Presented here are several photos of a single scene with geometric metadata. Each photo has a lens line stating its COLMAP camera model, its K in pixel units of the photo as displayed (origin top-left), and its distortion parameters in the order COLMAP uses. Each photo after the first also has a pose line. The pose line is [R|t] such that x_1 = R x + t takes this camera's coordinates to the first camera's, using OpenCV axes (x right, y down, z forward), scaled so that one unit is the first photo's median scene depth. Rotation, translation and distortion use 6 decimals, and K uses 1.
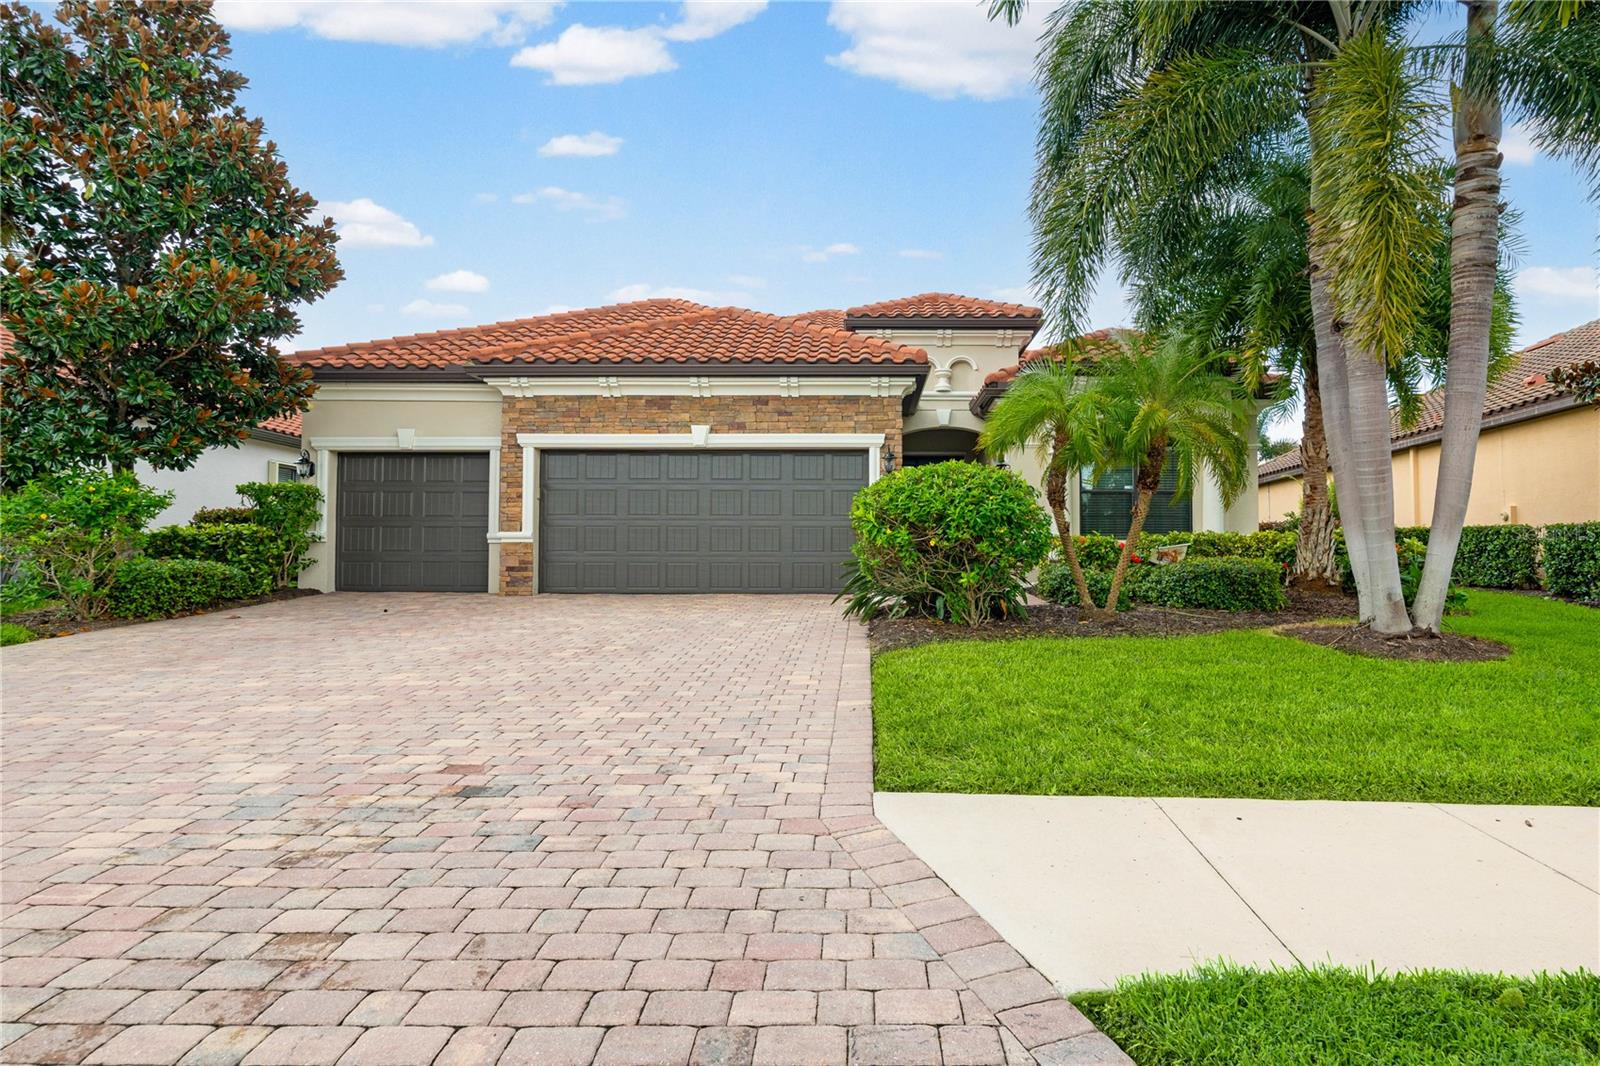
lens RADIAL K [[855.2, 0, 800.0], [0, 855.2, 533.0], [0, 0, 1]] dist [-0.001690, 0.000052]
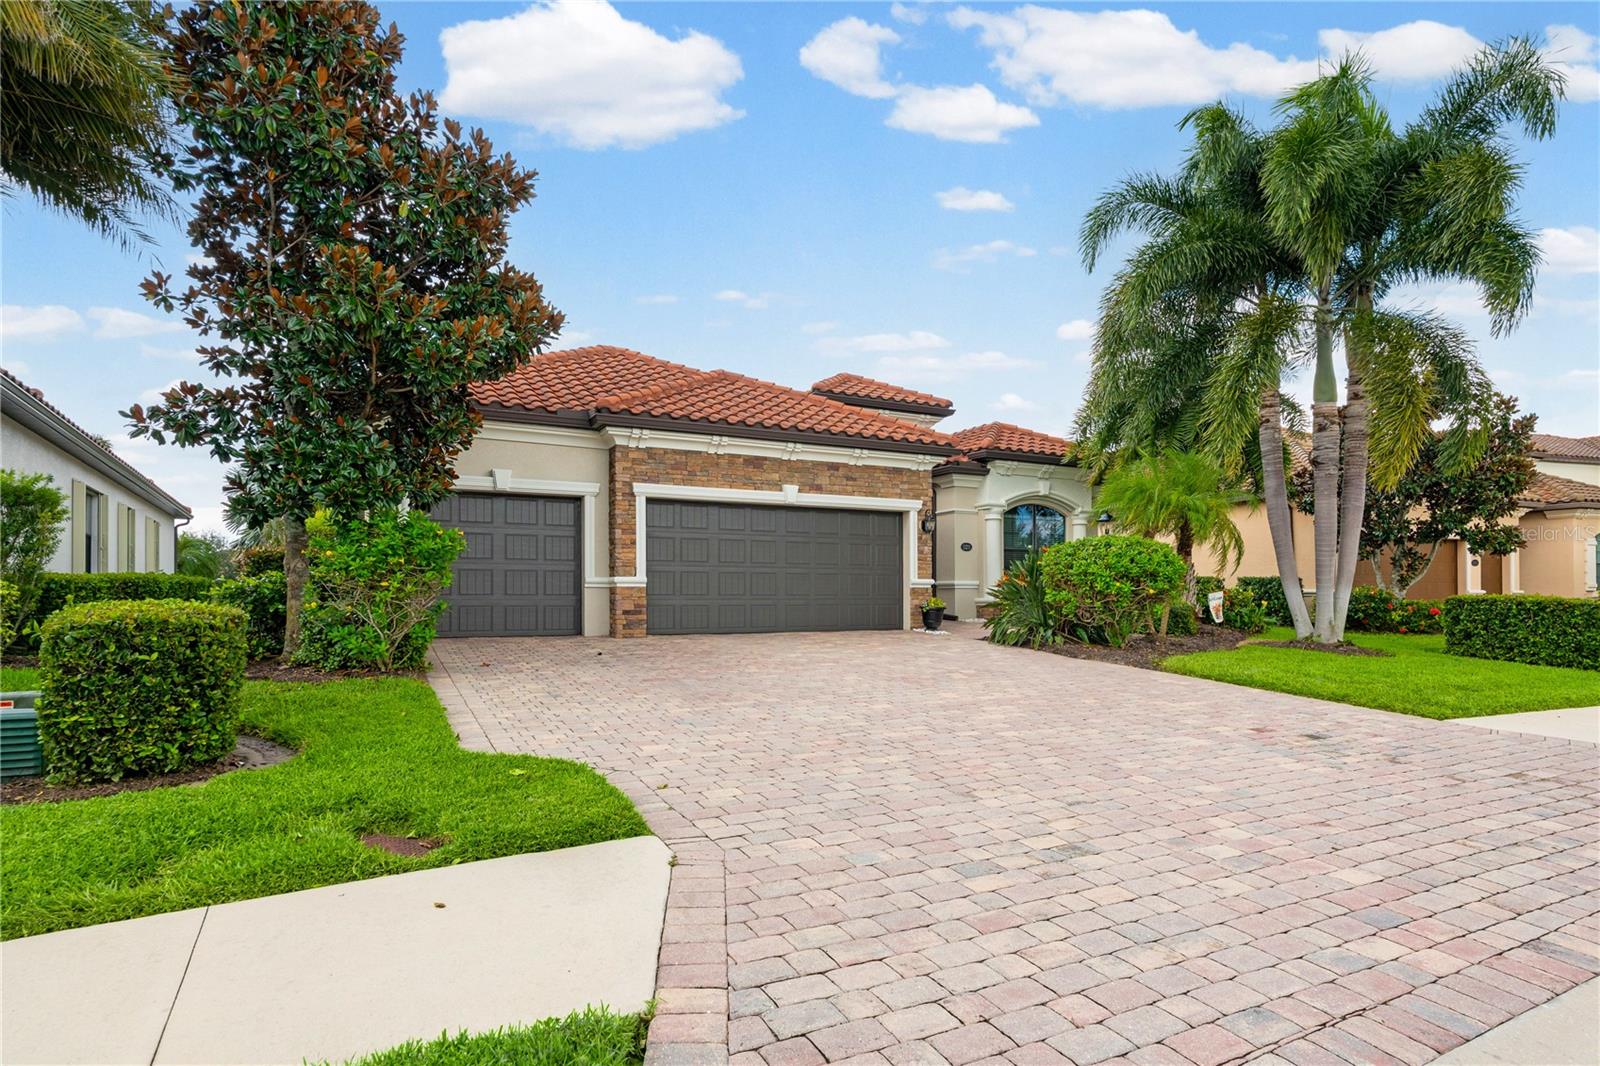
lens RADIAL K [[870.2, 0, 801.9], [0, 870.2, 590.9], [0, 0, 1]] dist [0.003267, 0.000322]
pose [[0.885209, 0.002705, 0.465185, -0.637858], [-0.010606, 0.999841, 0.014368, -0.001482], [-0.465072, -0.017653, 0.885097, -0.036857]]
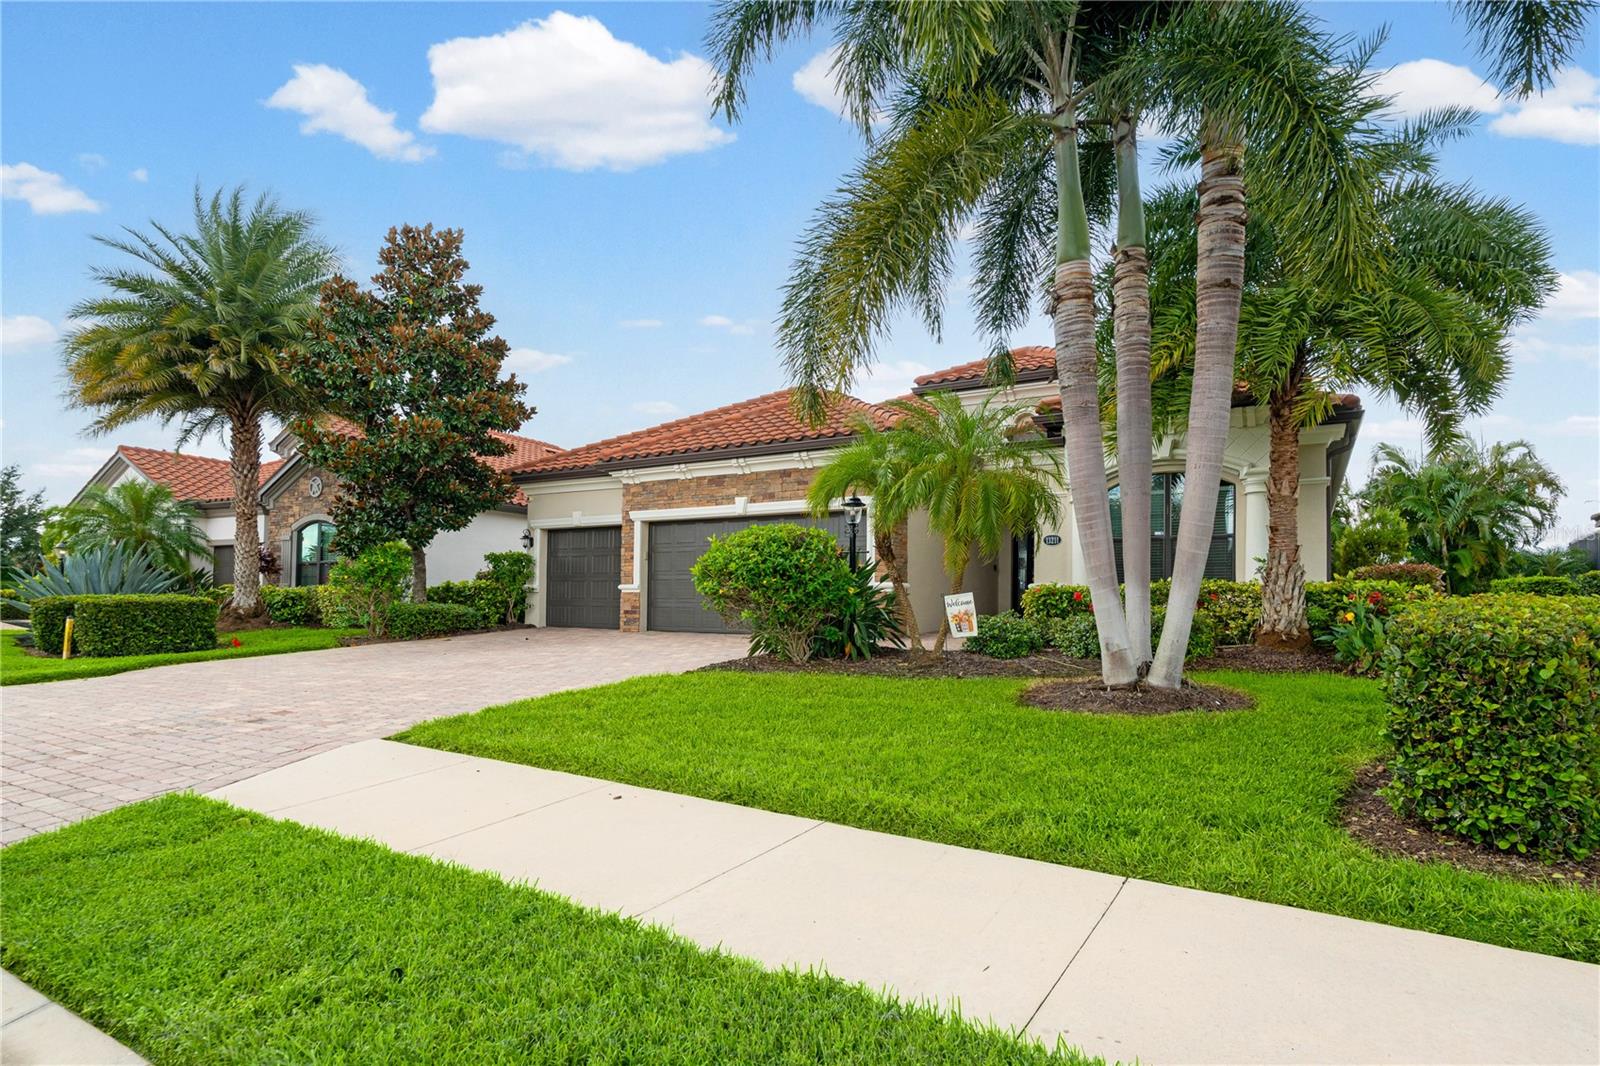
lens RADIAL K [[840.2, 0, 799.2], [0, 840.2, 594.7], [0, 0, 1]] dist [-0.002026, -0.000149]
pose [[0.858725, 0.000397, -0.512437, 0.571531], [0.006409, 0.999913, 0.011515, 0.001226], [0.512397, -0.013172, 0.858648, 0.000811]]
